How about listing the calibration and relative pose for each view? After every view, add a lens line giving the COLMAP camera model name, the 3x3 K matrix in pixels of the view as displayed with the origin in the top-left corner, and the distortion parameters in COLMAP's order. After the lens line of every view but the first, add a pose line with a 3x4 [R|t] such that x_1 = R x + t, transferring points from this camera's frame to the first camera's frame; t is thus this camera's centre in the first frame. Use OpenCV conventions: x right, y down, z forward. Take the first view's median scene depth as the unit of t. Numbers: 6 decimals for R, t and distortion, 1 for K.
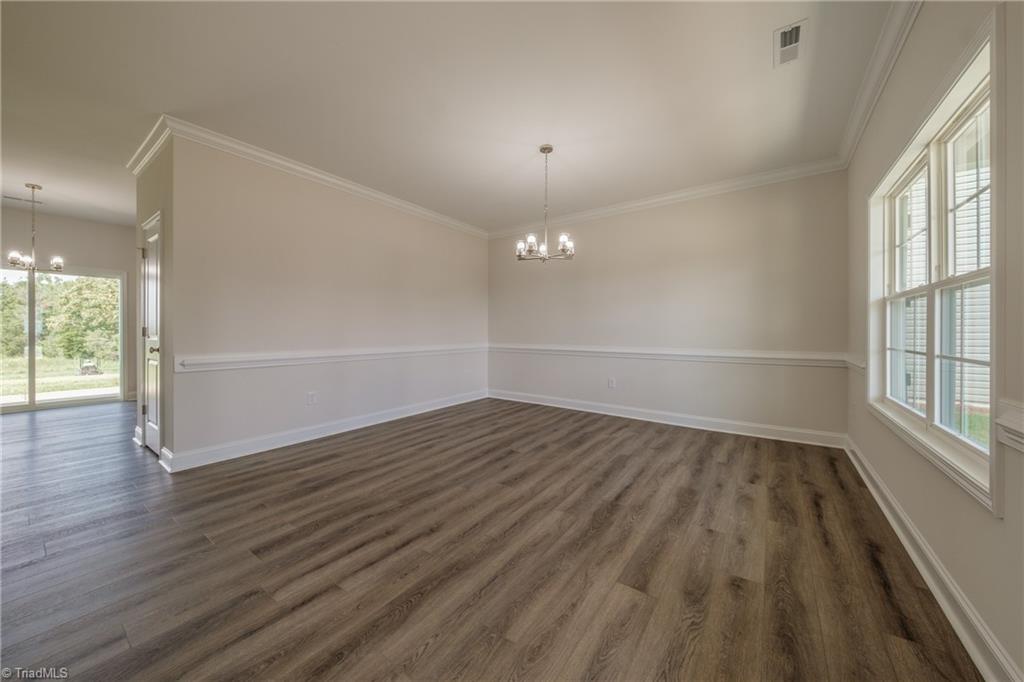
lens RADIAL K [[361.7, 0, 506.8], [0, 361.7, 345.5], [0, 0, 1]] dist [0.022976, -0.013842]
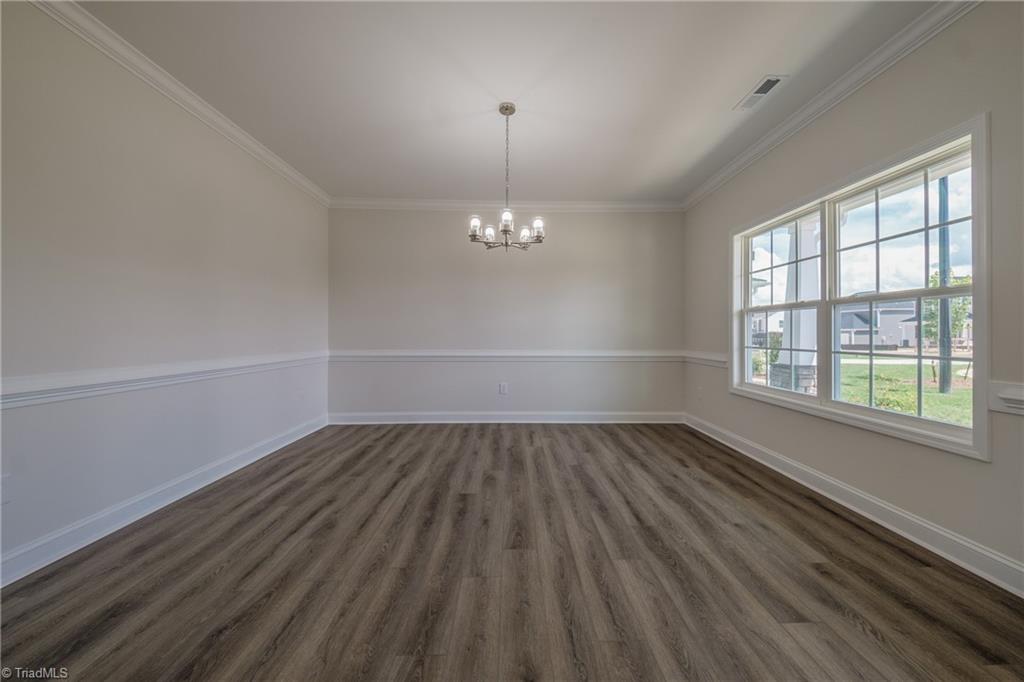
lens RADIAL K [[359.2, 0, 517.8], [0, 359.2, 343.0], [0, 0, 1]] dist [0.022200, -0.013627]
pose [[0.792739, -0.018571, 0.609279, -0.408797], [0.025745, 0.999664, -0.003027, -0.020423], [-0.609018, 0.018086, 0.792950, 0.397376]]
